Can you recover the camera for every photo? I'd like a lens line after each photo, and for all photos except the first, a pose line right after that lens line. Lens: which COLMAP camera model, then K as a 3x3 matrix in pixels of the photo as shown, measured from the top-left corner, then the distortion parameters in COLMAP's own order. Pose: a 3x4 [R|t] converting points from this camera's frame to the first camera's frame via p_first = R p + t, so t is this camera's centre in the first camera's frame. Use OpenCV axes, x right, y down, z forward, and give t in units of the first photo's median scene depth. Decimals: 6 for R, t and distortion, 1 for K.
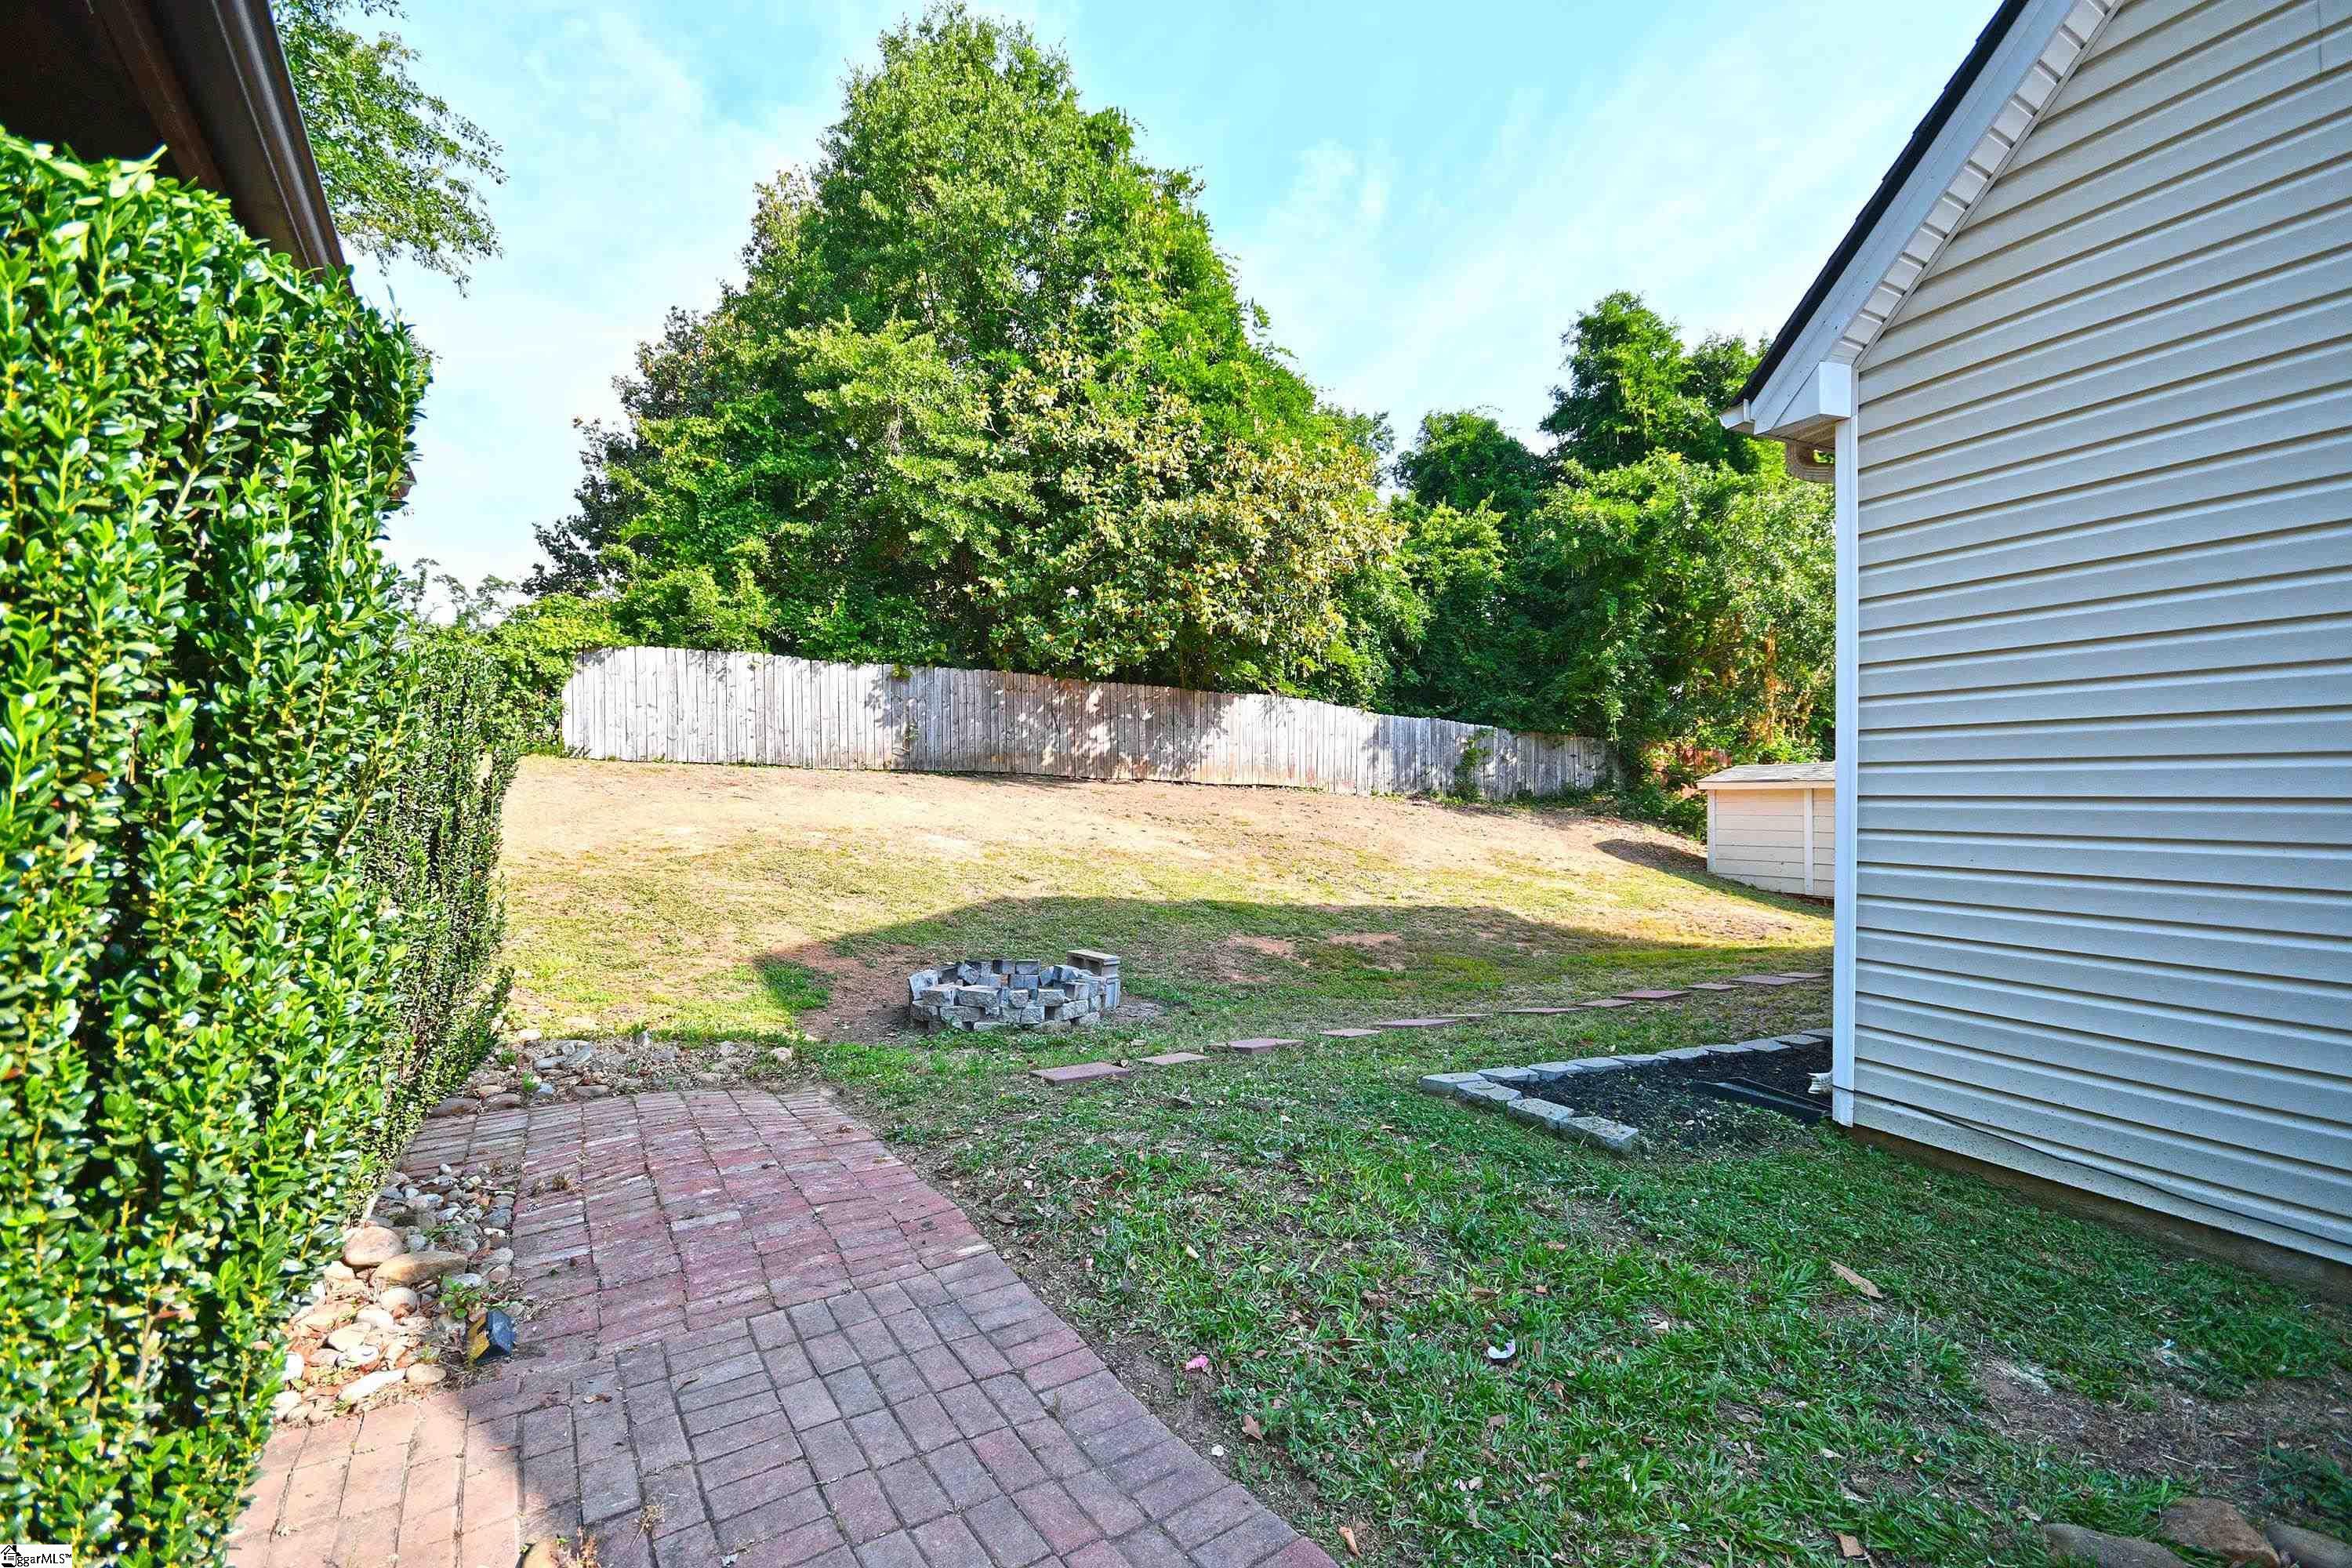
lens RADIAL K [[1044.4, 0, 1175.9], [0, 1044.4, 785.8], [0, 0, 1]] dist [0.014149, -0.012694]
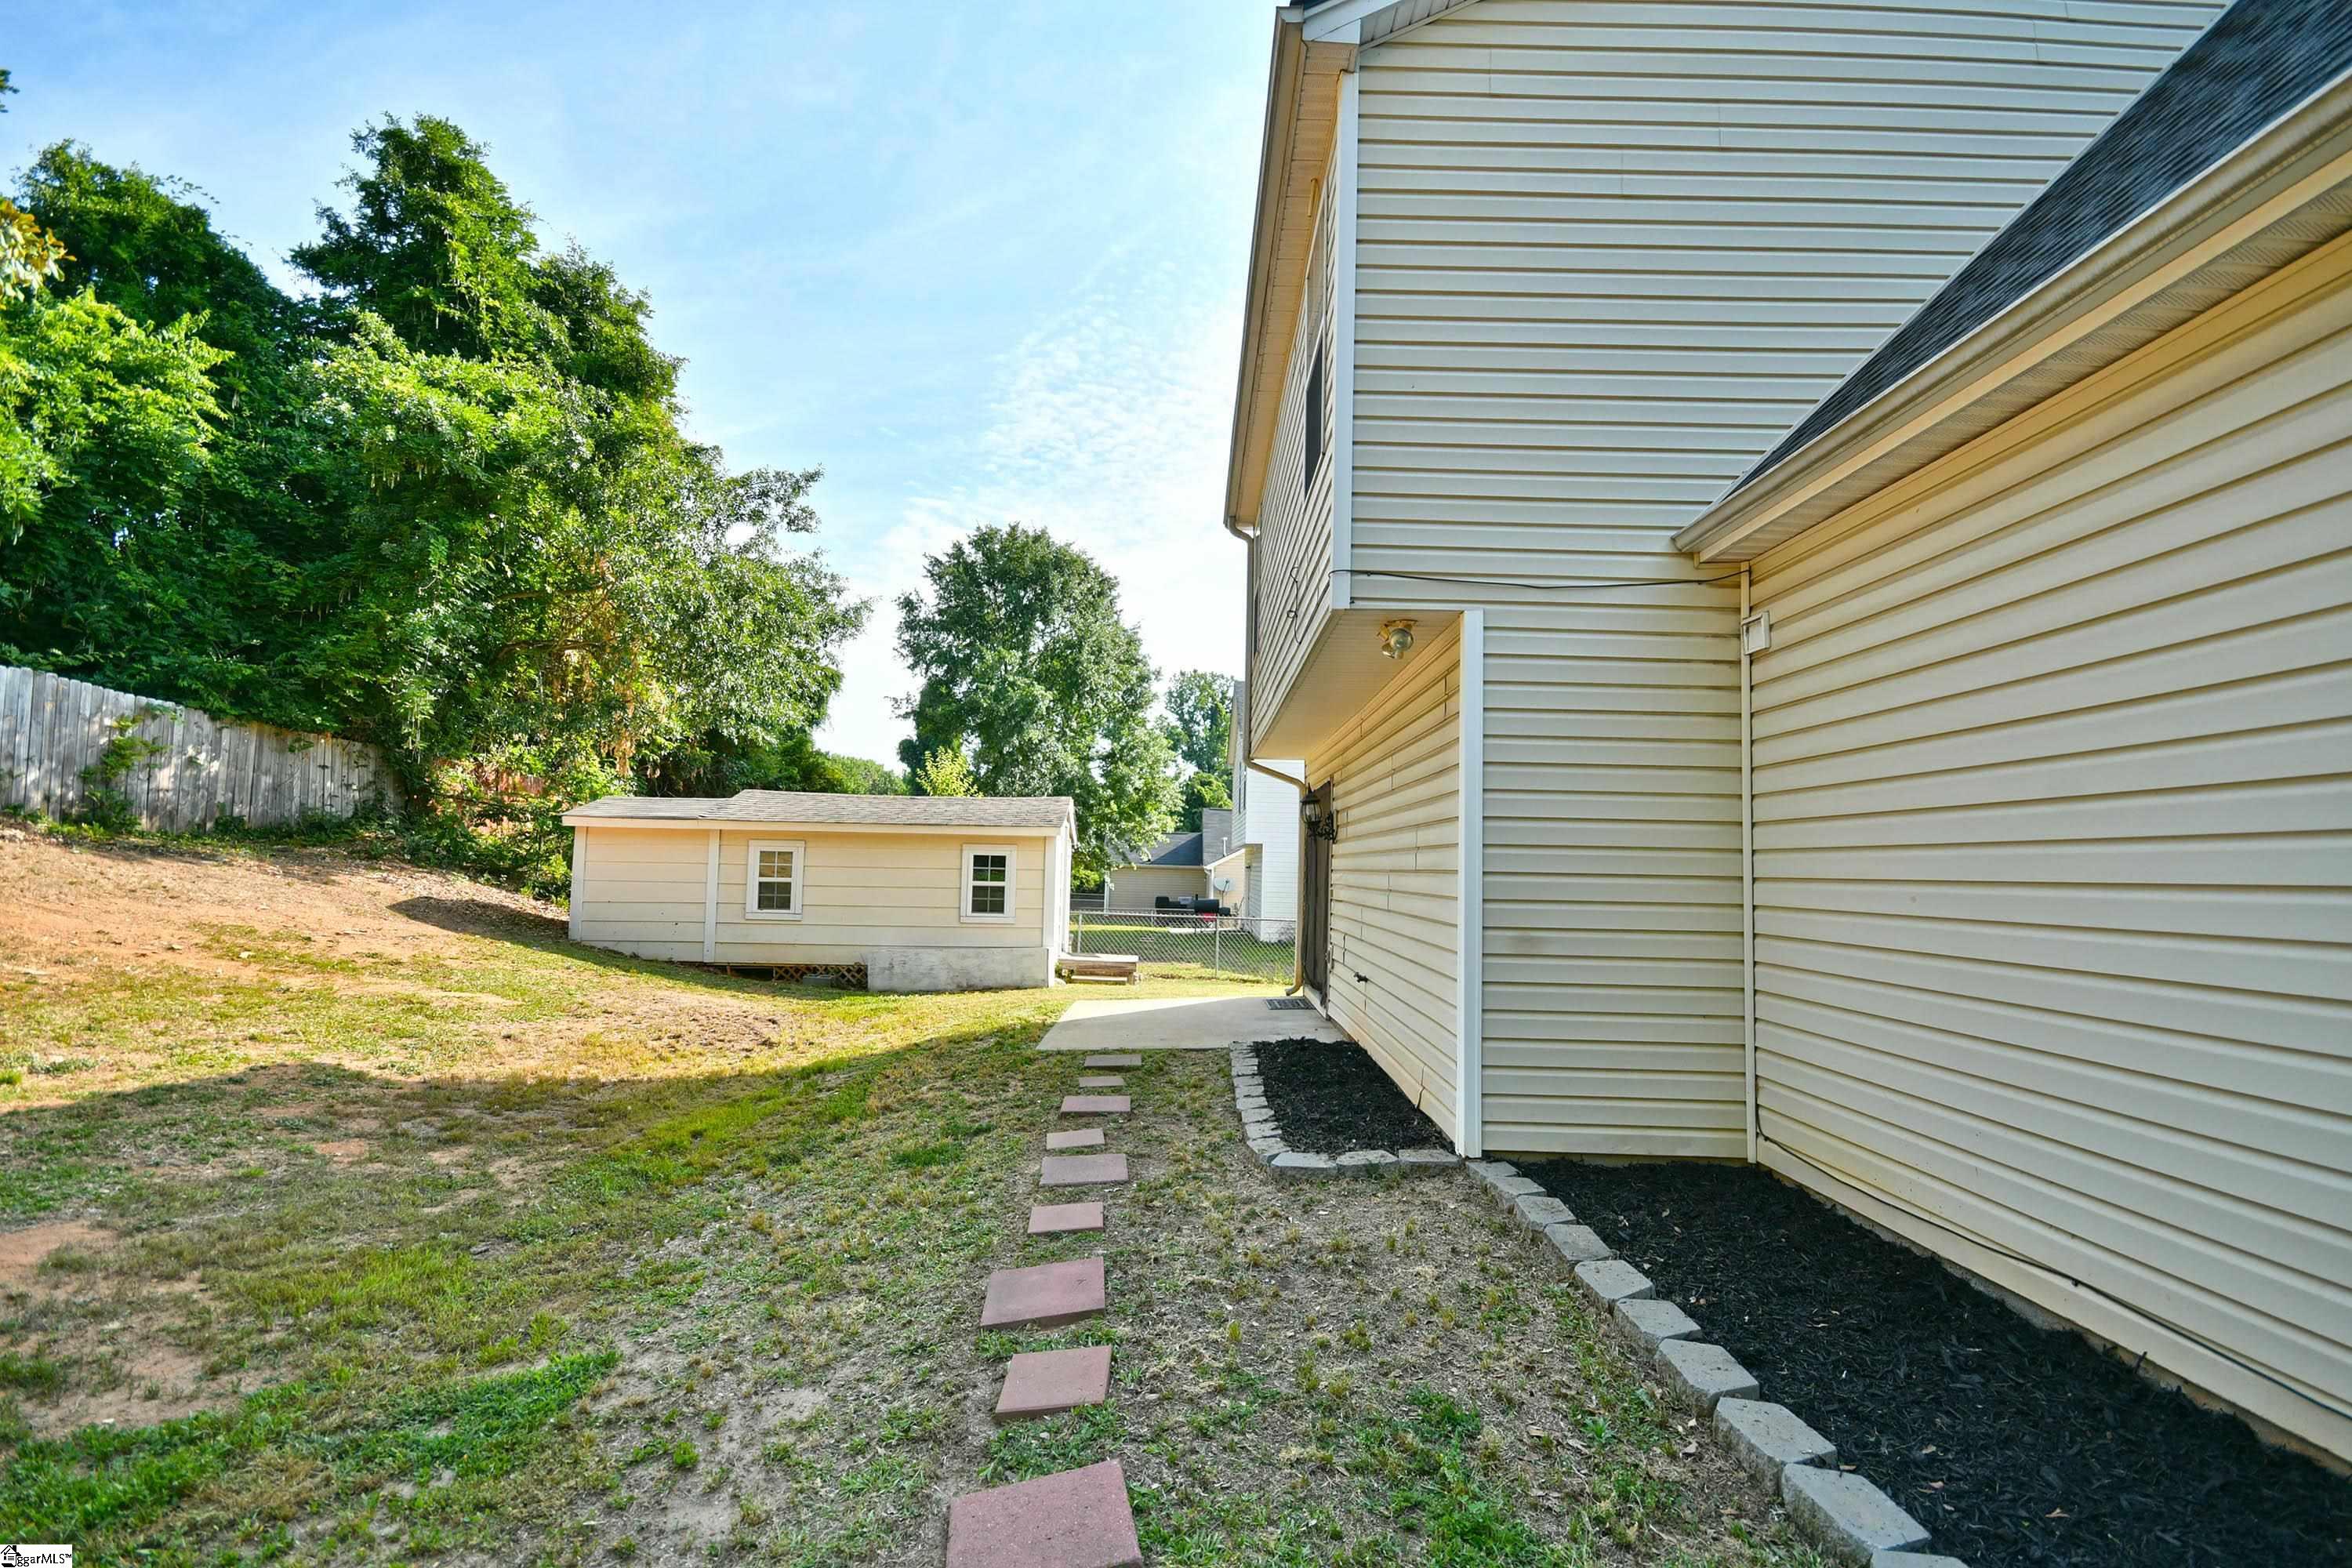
lens RADIAL K [[1044.4, 0, 1181.5], [0, 1044.4, 786.9], [0, 0, 1]] dist [0.014149, -0.012694]
pose [[0.424482, 0.065828, 0.903040, 0.025845], [-0.034297, 0.997807, -0.056614, 0.003114], [-0.904786, -0.006940, 0.425809, 0.319111]]
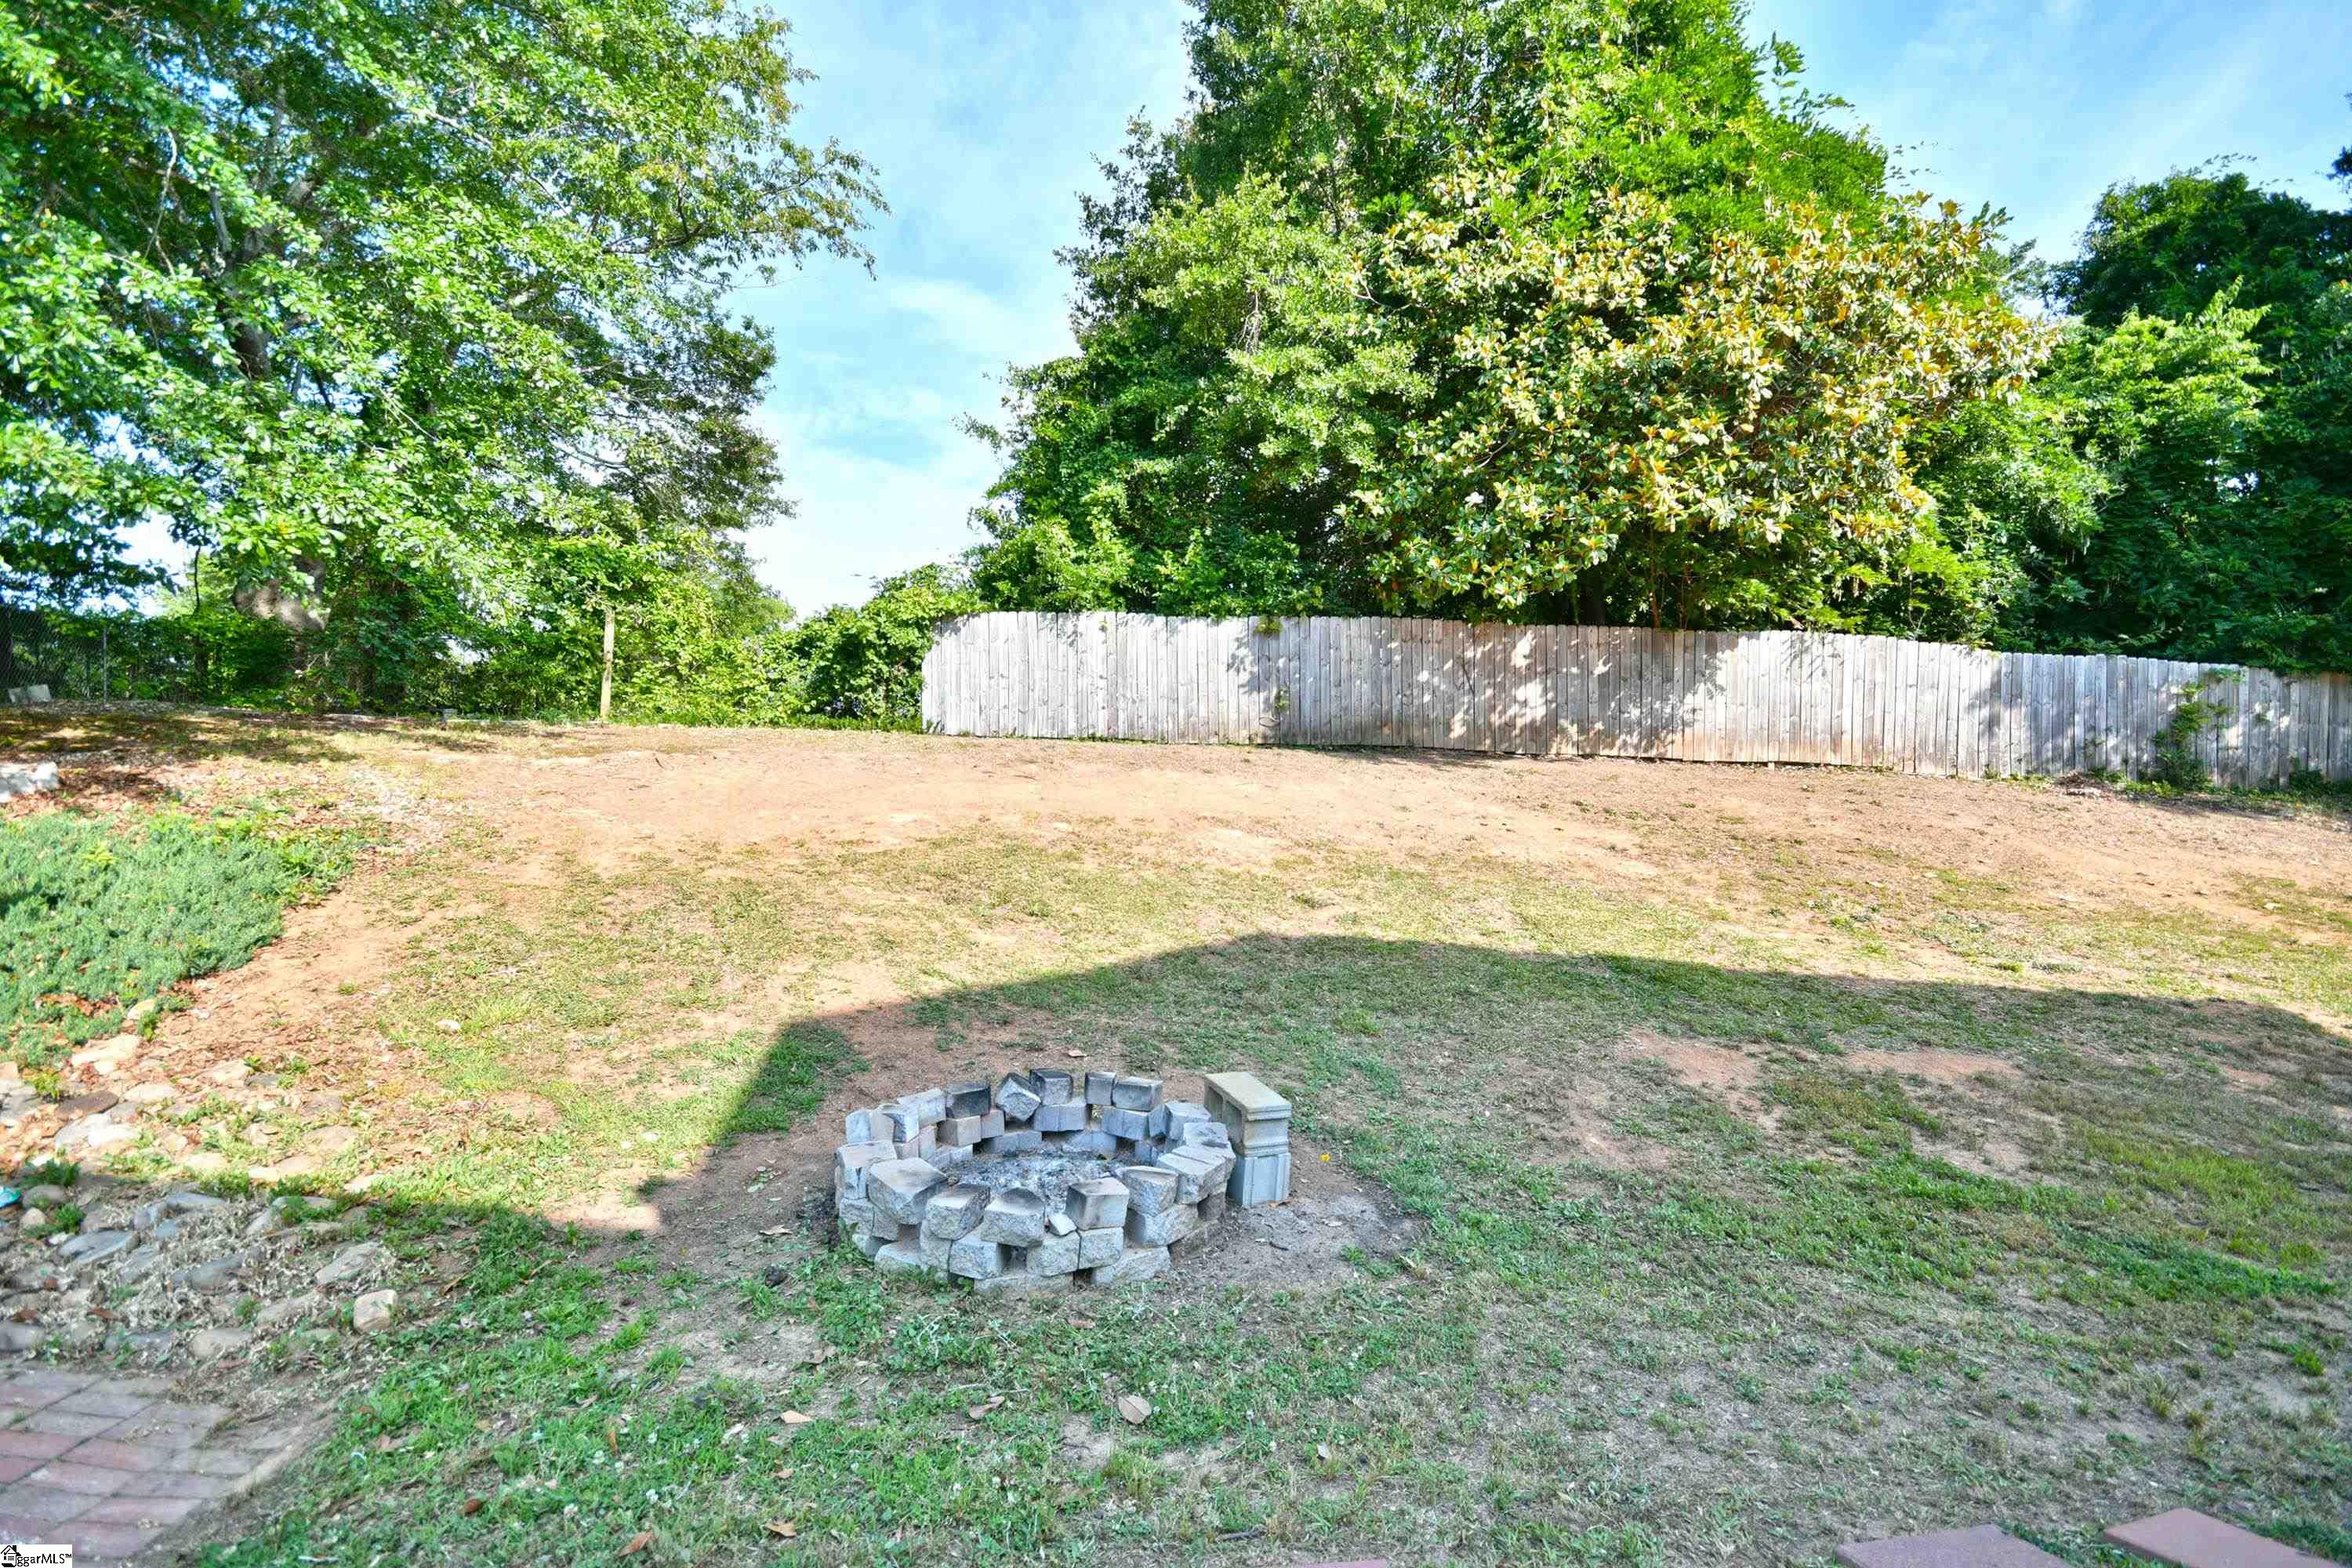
lens RADIAL K [[1044.4, 0, 1176.4], [0, 1044.4, 787.5], [0, 0, 1]] dist [0.014149, -0.012694]
pose [[0.884336, 0.010967, -0.466722, 0.055458], [-0.000640, 0.999752, 0.022278, 0.000466], [0.466850, -0.019403, 0.884123, 0.227990]]
